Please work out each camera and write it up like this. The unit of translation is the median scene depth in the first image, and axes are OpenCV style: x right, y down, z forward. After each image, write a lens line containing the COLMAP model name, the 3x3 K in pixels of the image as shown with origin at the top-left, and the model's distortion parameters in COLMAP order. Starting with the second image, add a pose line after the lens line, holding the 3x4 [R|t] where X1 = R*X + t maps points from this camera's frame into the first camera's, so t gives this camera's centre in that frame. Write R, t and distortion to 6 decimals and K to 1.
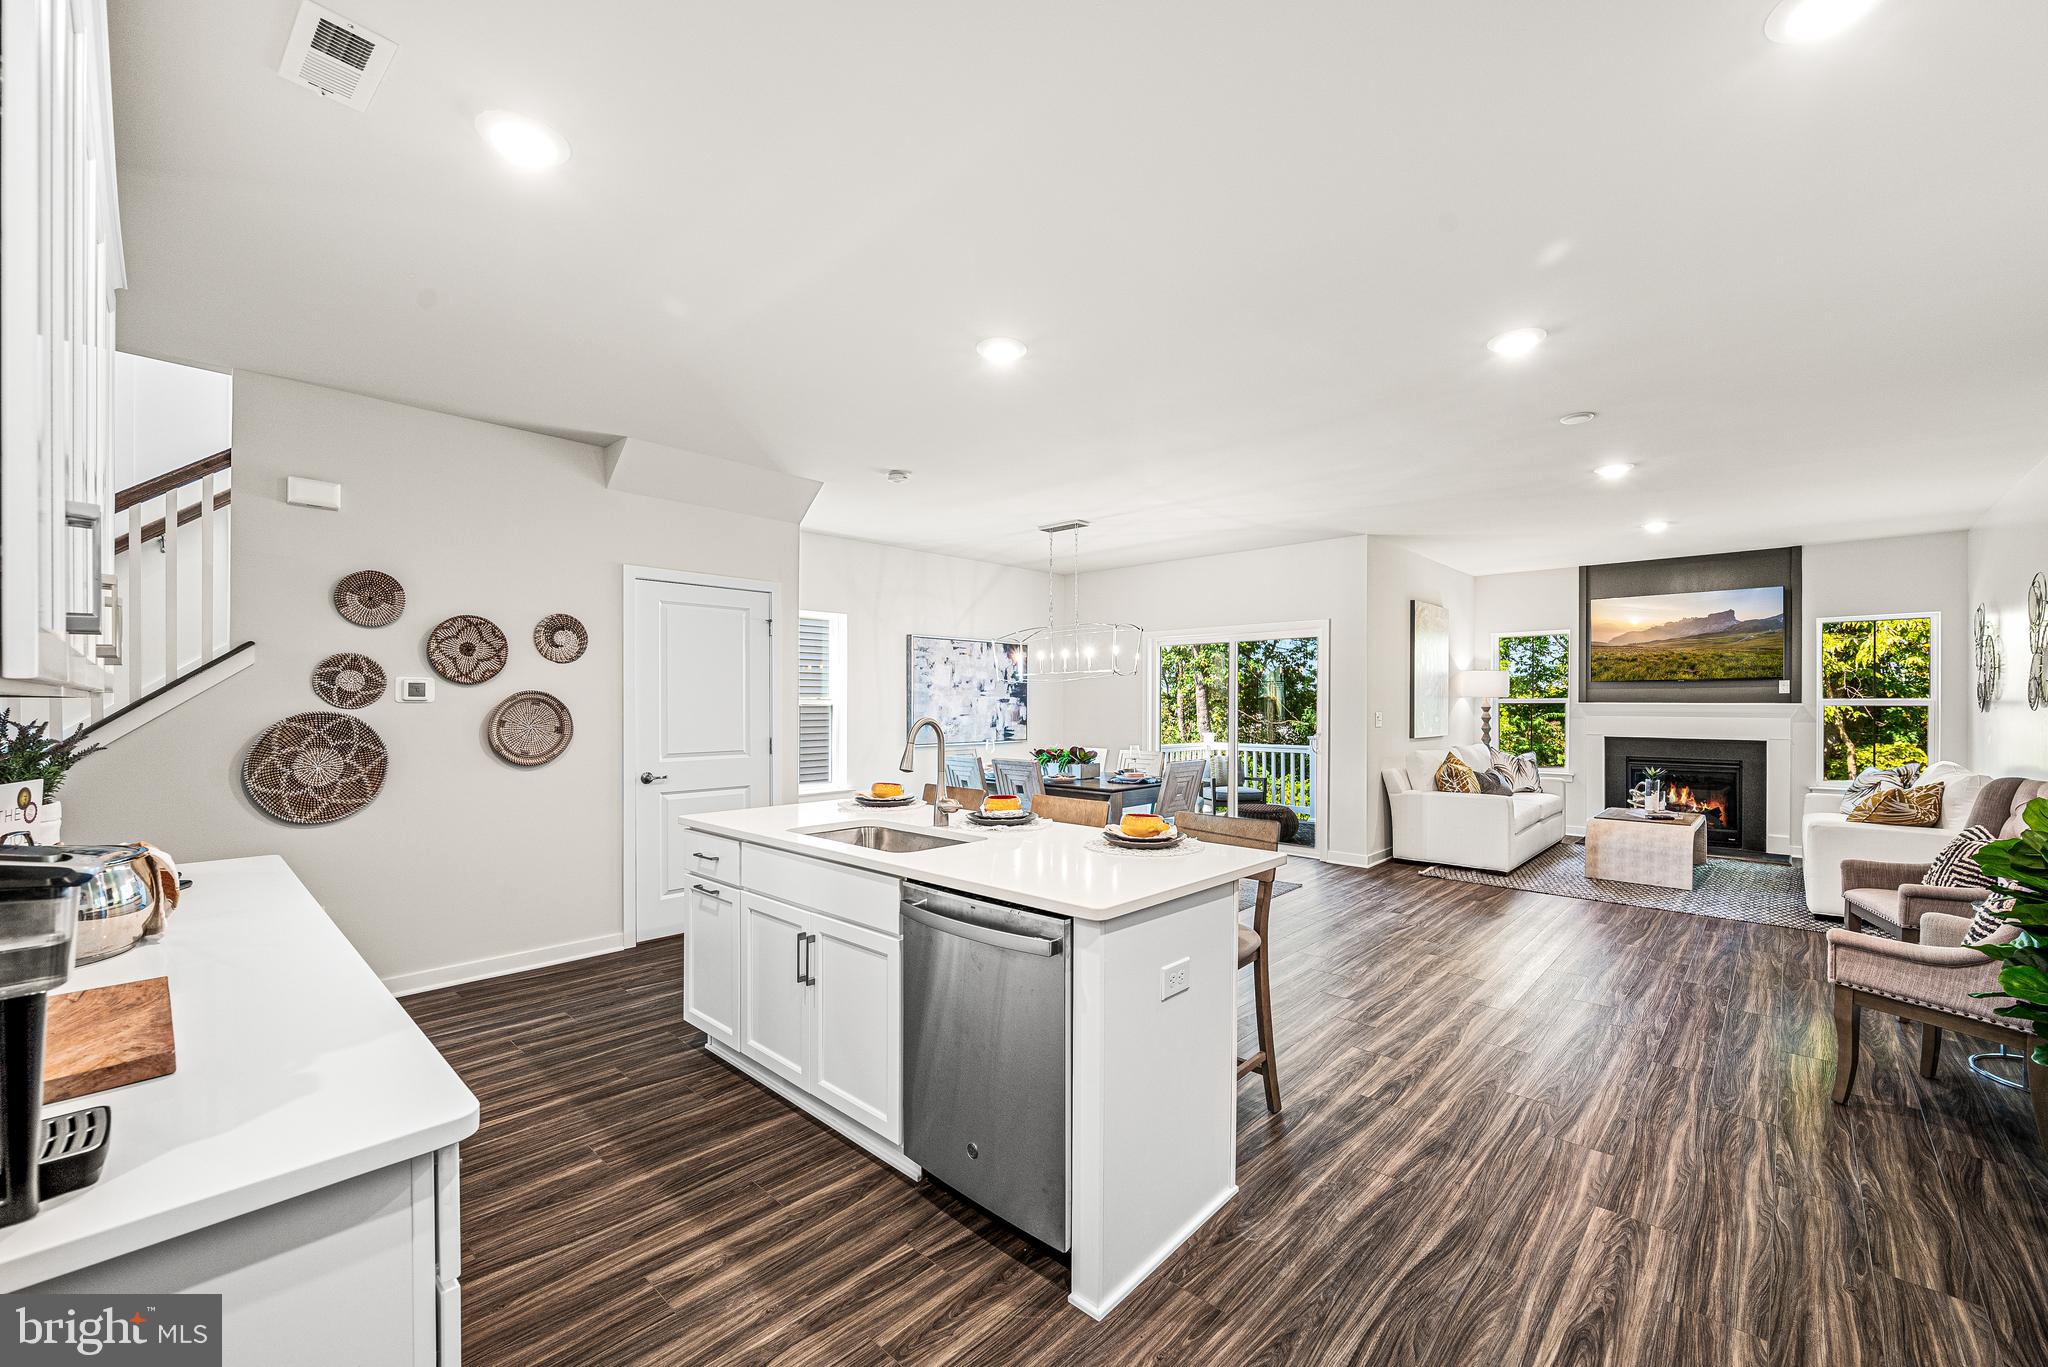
lens RADIAL K [[824.0, 0, 1040.0], [0, 824.0, 704.6], [0, 0, 1]] dist [-0.001772, -0.000156]
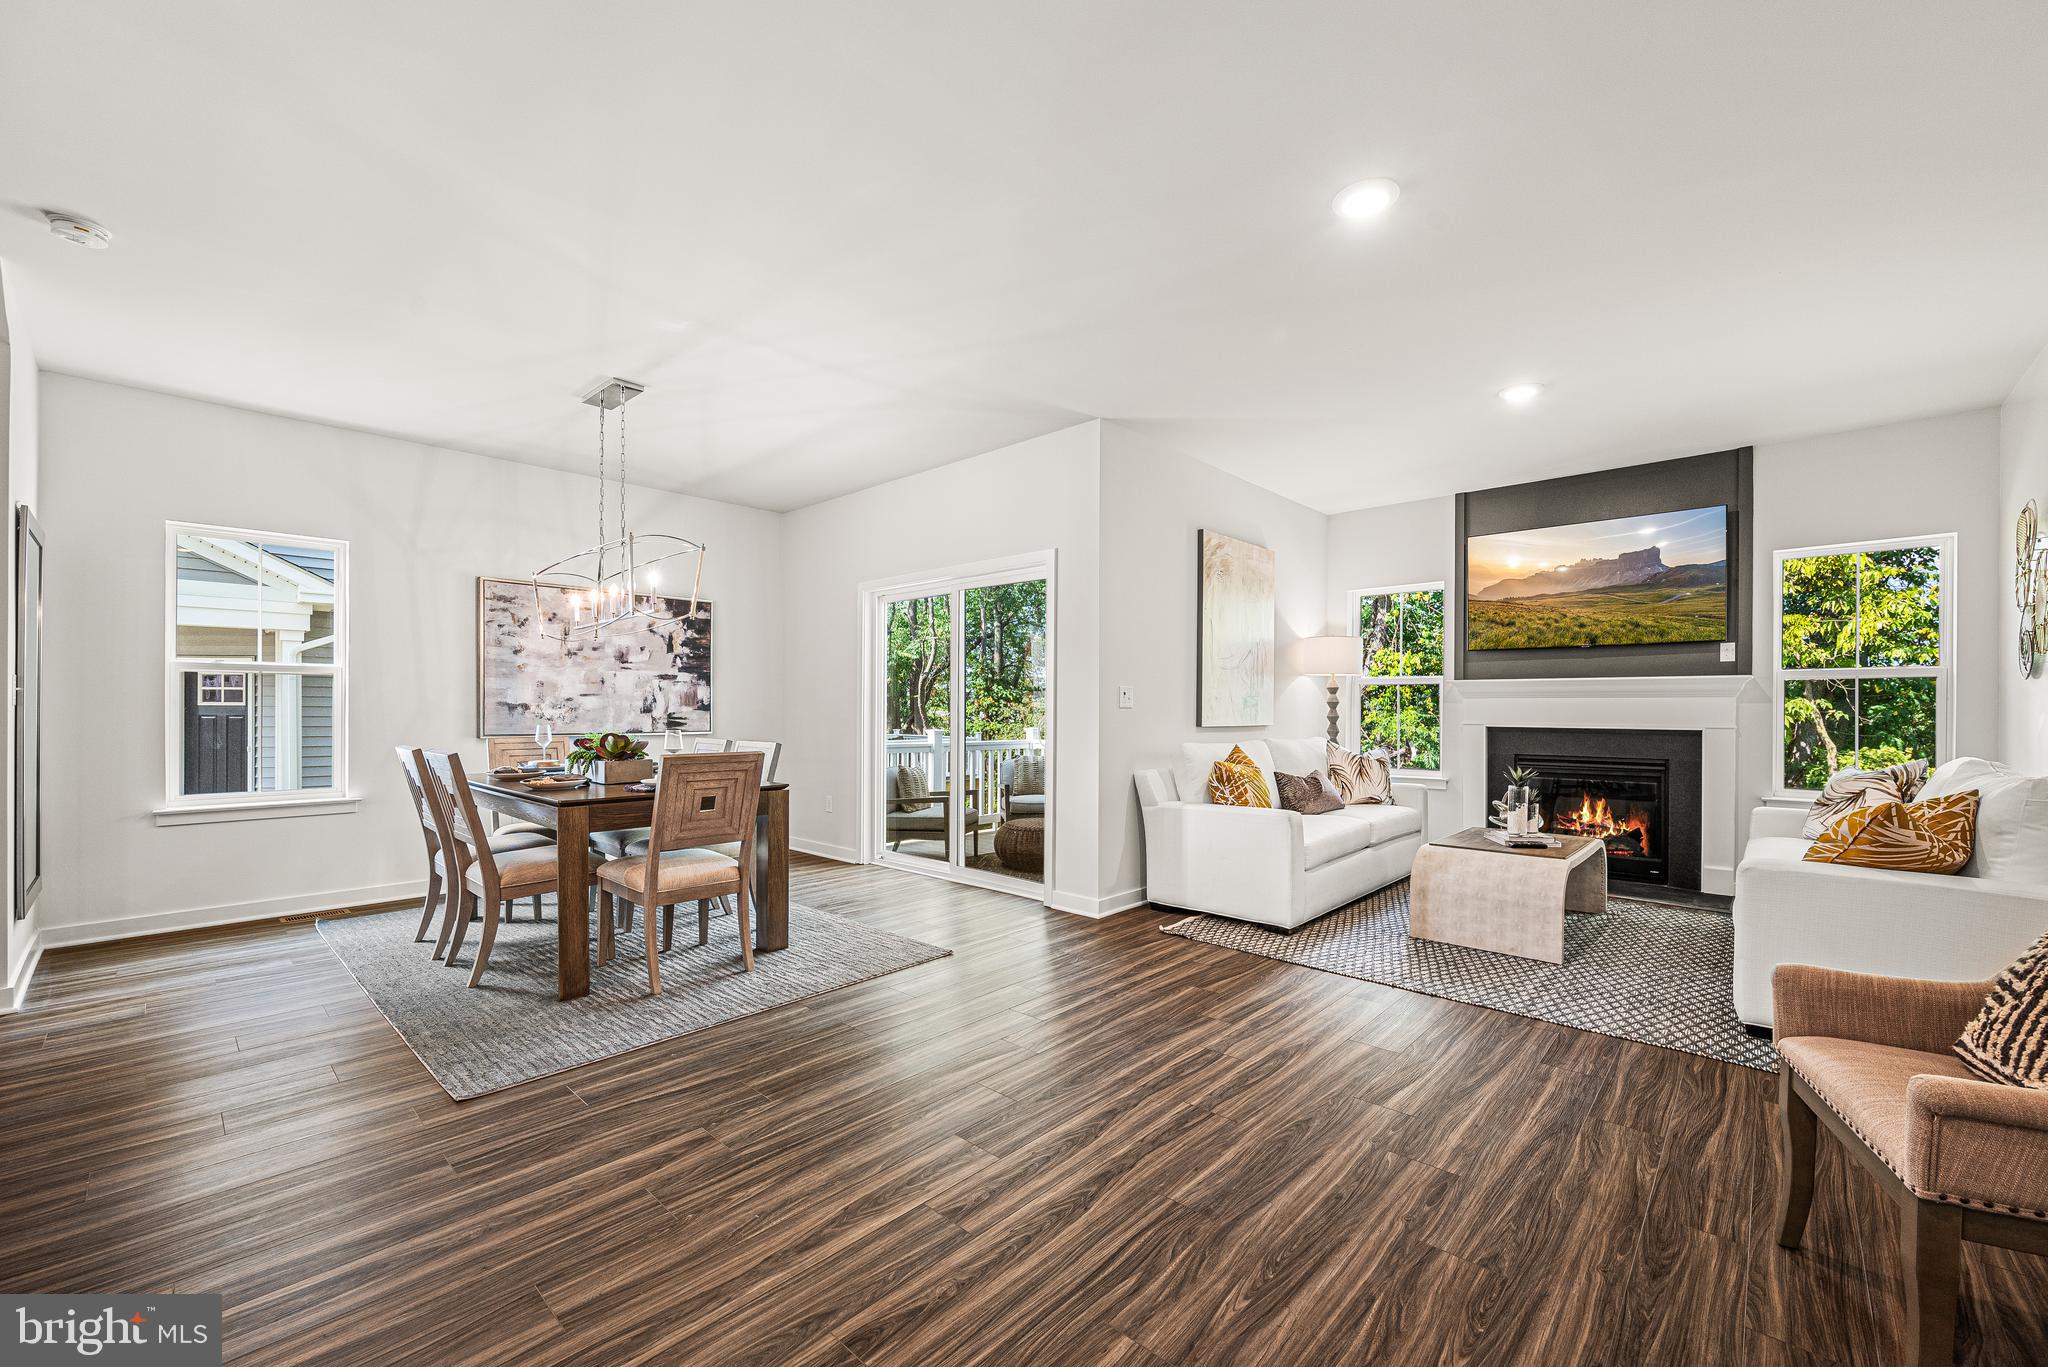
lens RADIAL K [[821.5, 0, 1039.3], [0, 821.5, 714.7], [0, 0, 1]] dist [-0.001756, -0.000060]
pose [[0.999979, 0.001538, 0.006243, 0.346262], [-0.001560, 0.999993, 0.003525, 0.031470], [-0.006238, -0.003534, 0.999974, 0.337533]]
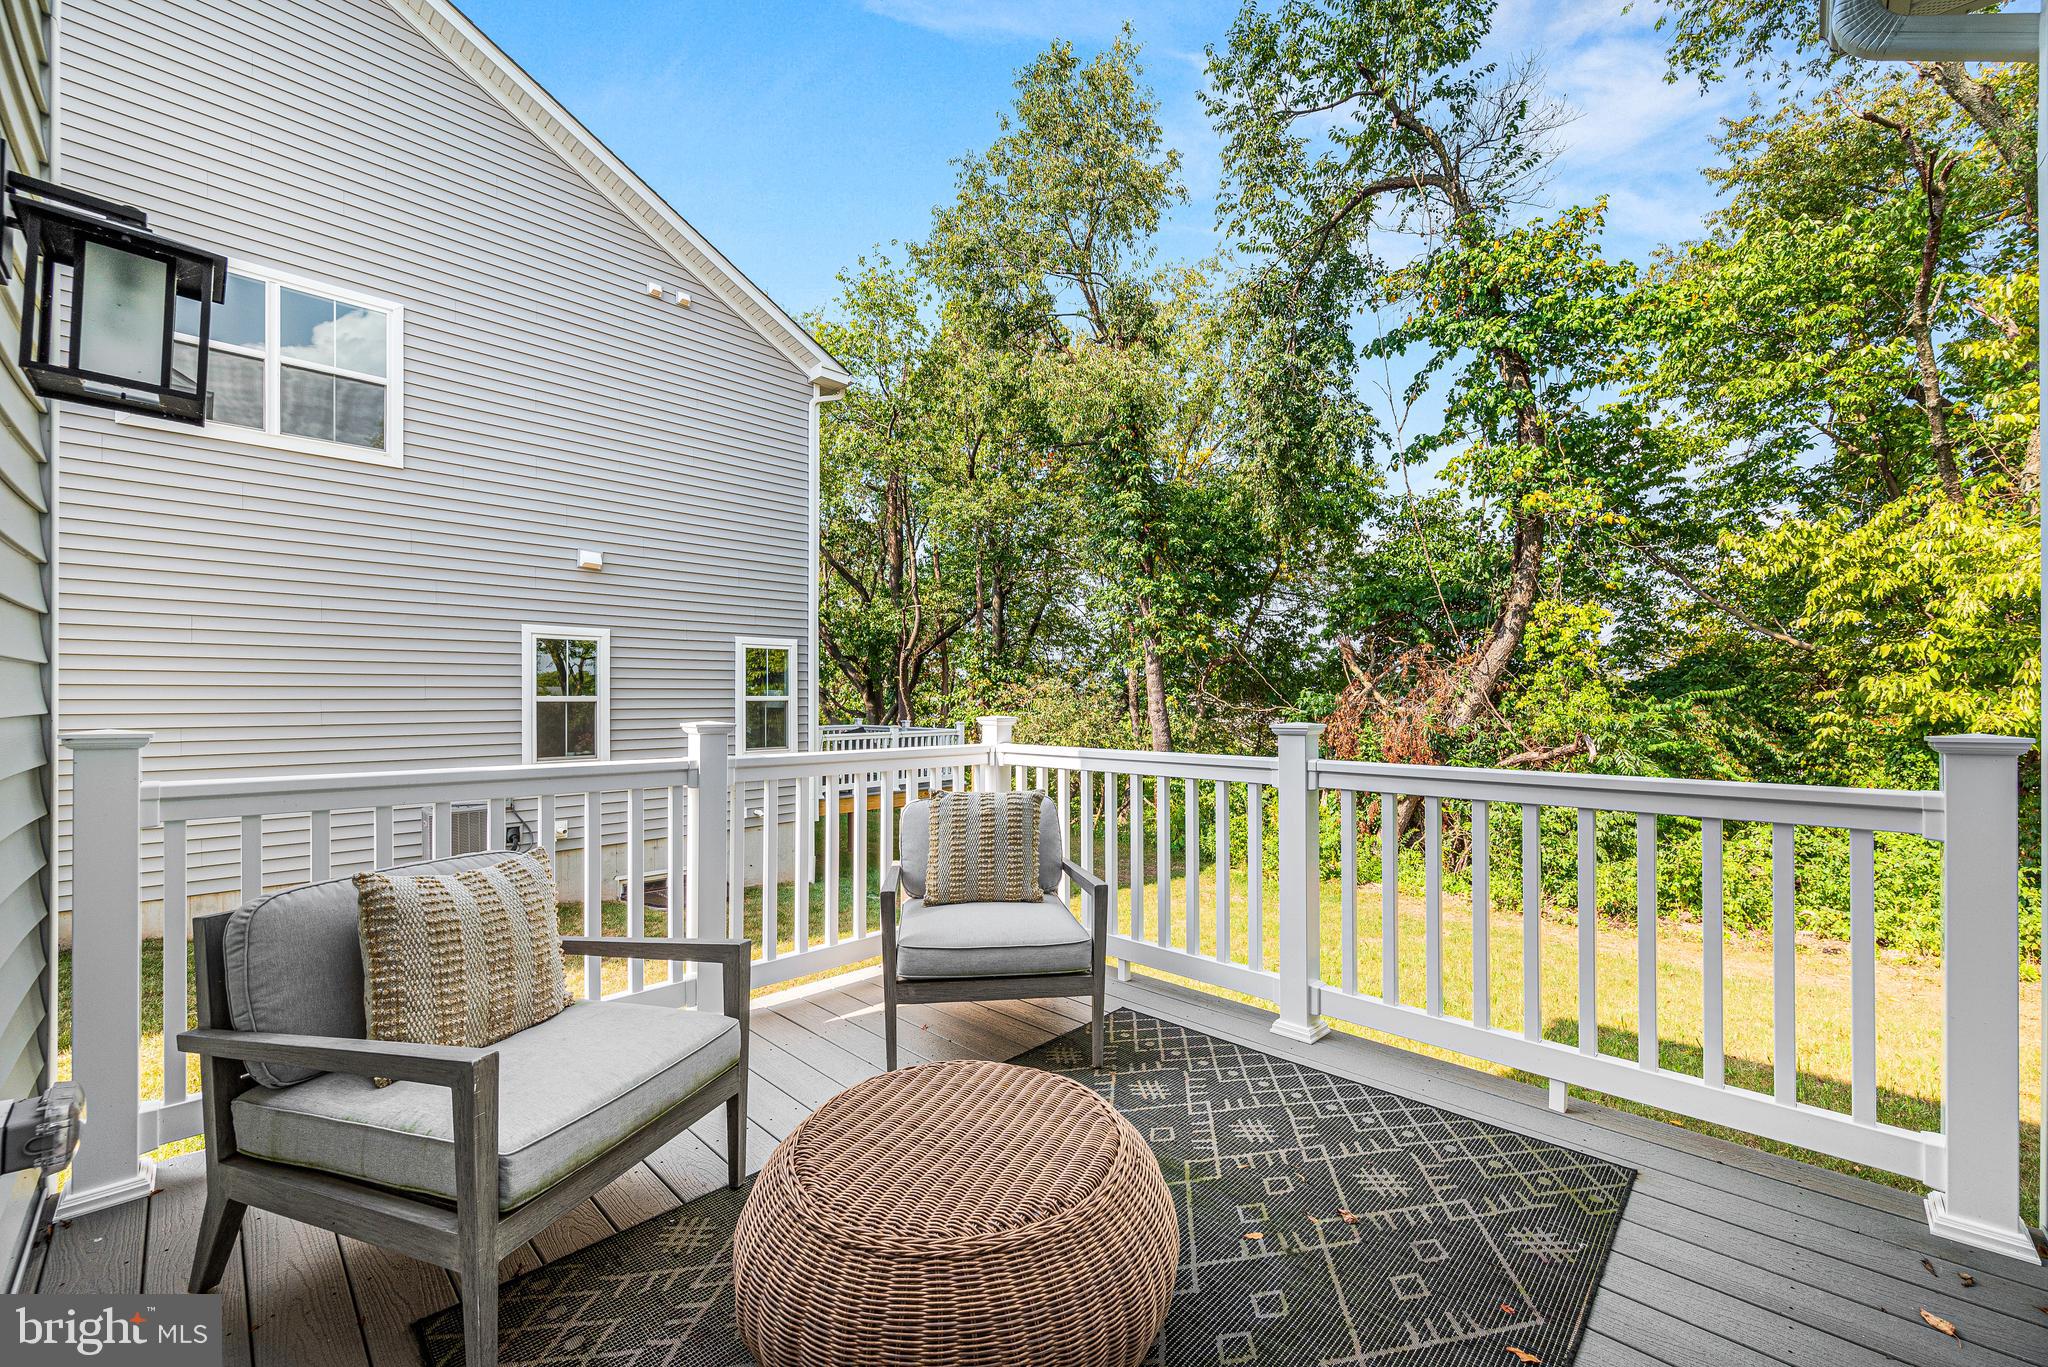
lens RADIAL K [[805.6, 0, 1027.1], [0, 805.6, 697.1], [0, 0, 1]] dist [-0.000293, -0.000004]
pose [[0.999657, -0.003008, -0.025997, 0.379980], [0.002900, 0.999987, -0.004190, 0.048249], [0.026009, 0.004113, 0.999653, 1.111288]]
